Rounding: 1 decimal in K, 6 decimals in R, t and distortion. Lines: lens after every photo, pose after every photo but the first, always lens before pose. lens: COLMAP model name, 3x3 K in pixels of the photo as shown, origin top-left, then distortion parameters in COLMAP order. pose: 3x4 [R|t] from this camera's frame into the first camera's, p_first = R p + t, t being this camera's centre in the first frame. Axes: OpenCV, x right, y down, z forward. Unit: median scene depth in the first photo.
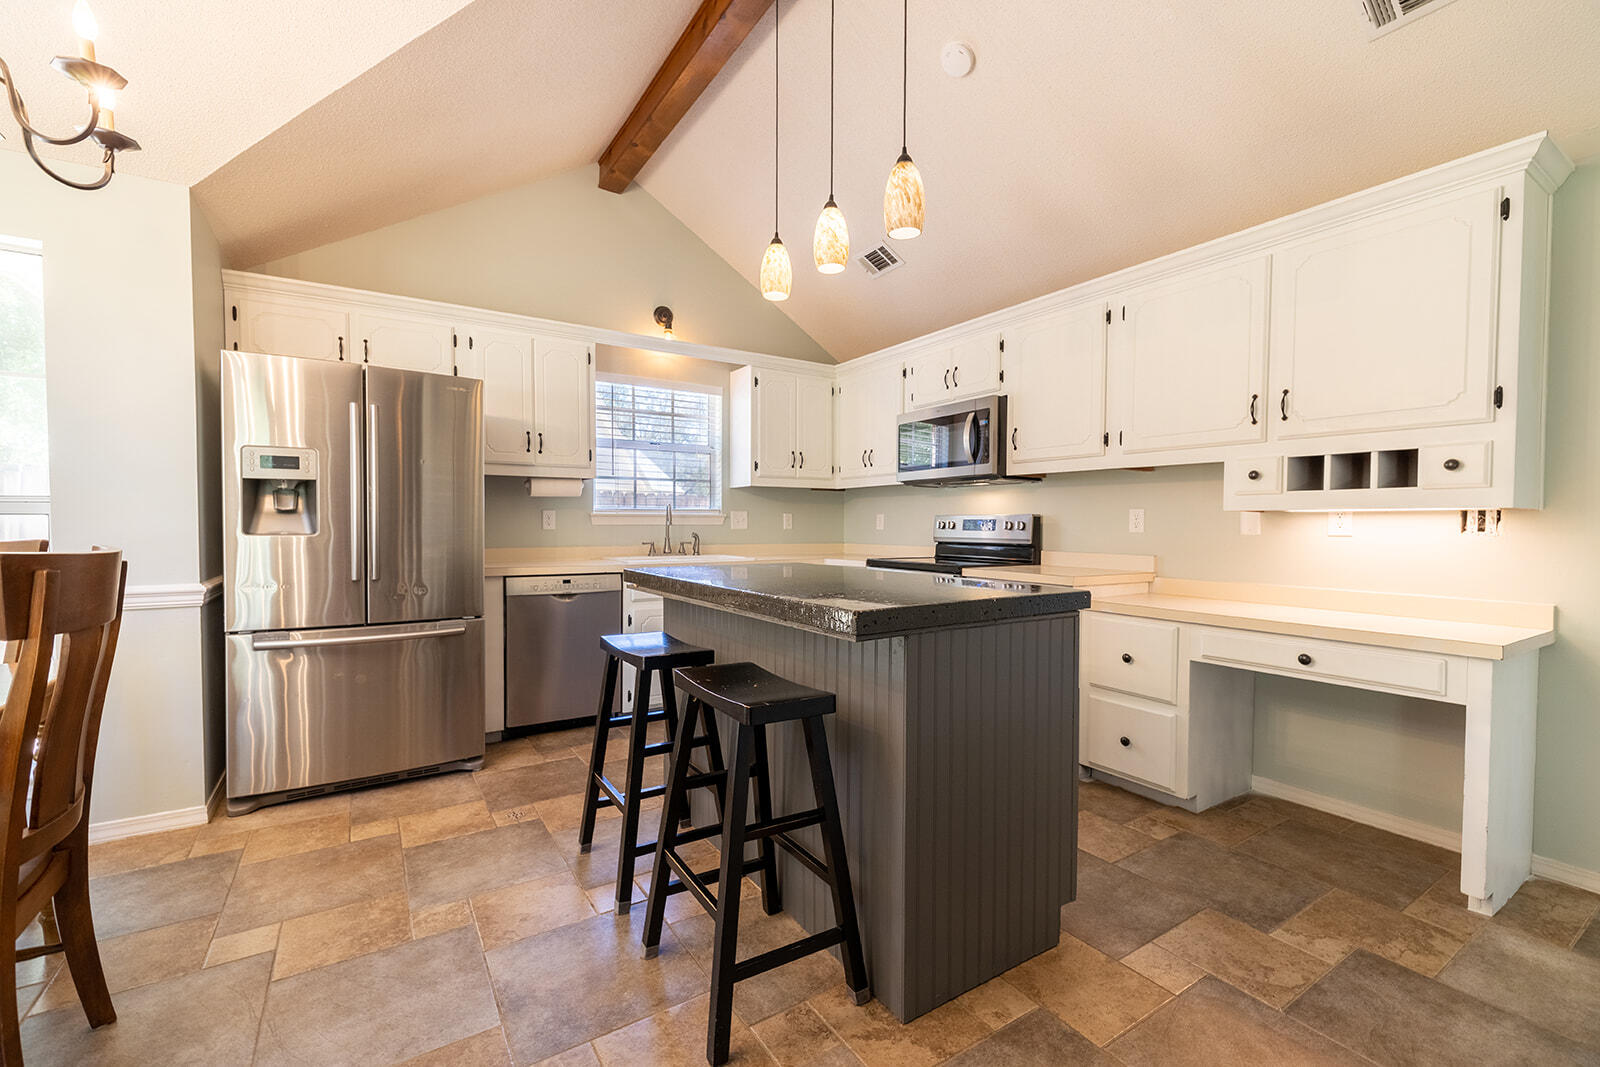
lens RADIAL K [[672.3, 0, 796.5], [0, 672.3, 533.6], [0, 0, 1]] dist [-0.000892, 0.000019]
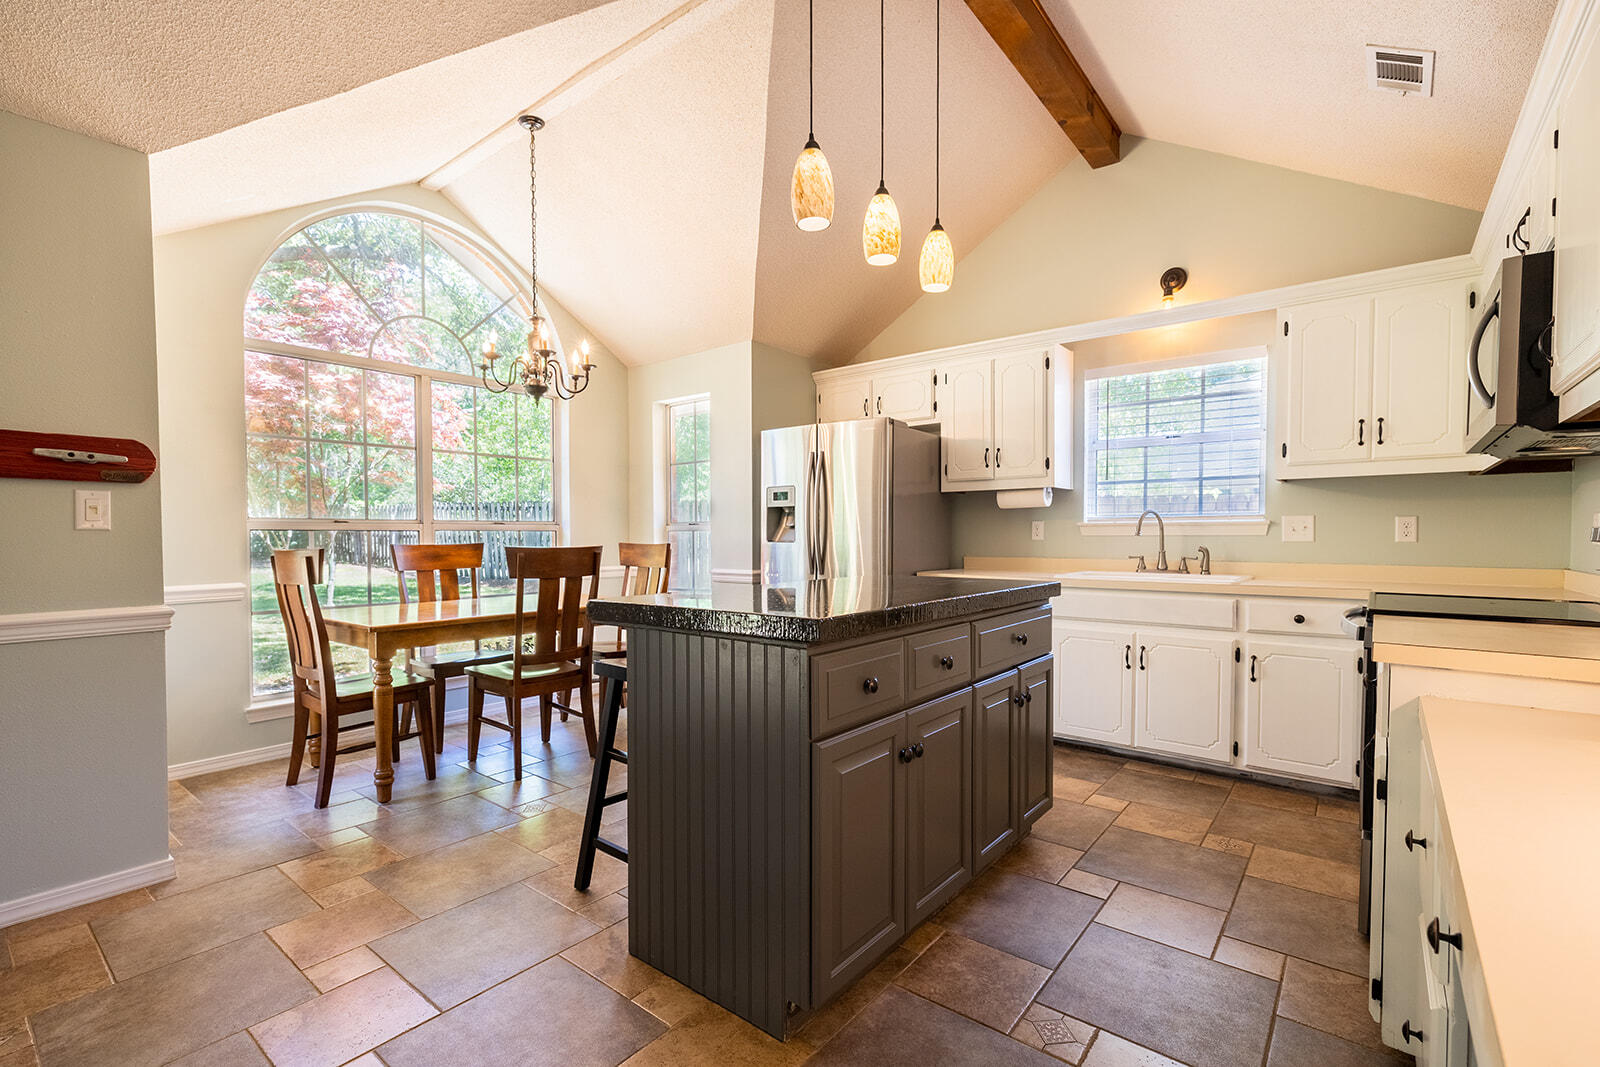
lens RADIAL K [[722.1, 0, 792.0], [0, 722.1, 541.6], [0, 0, 1]] dist [0.000863, 0.000076]
pose [[0.313926, 0.005961, -0.949429, 0.523497], [-0.012705, 0.999917, 0.002077, -0.001894], [0.949362, 0.011411, 0.313976, 0.308826]]
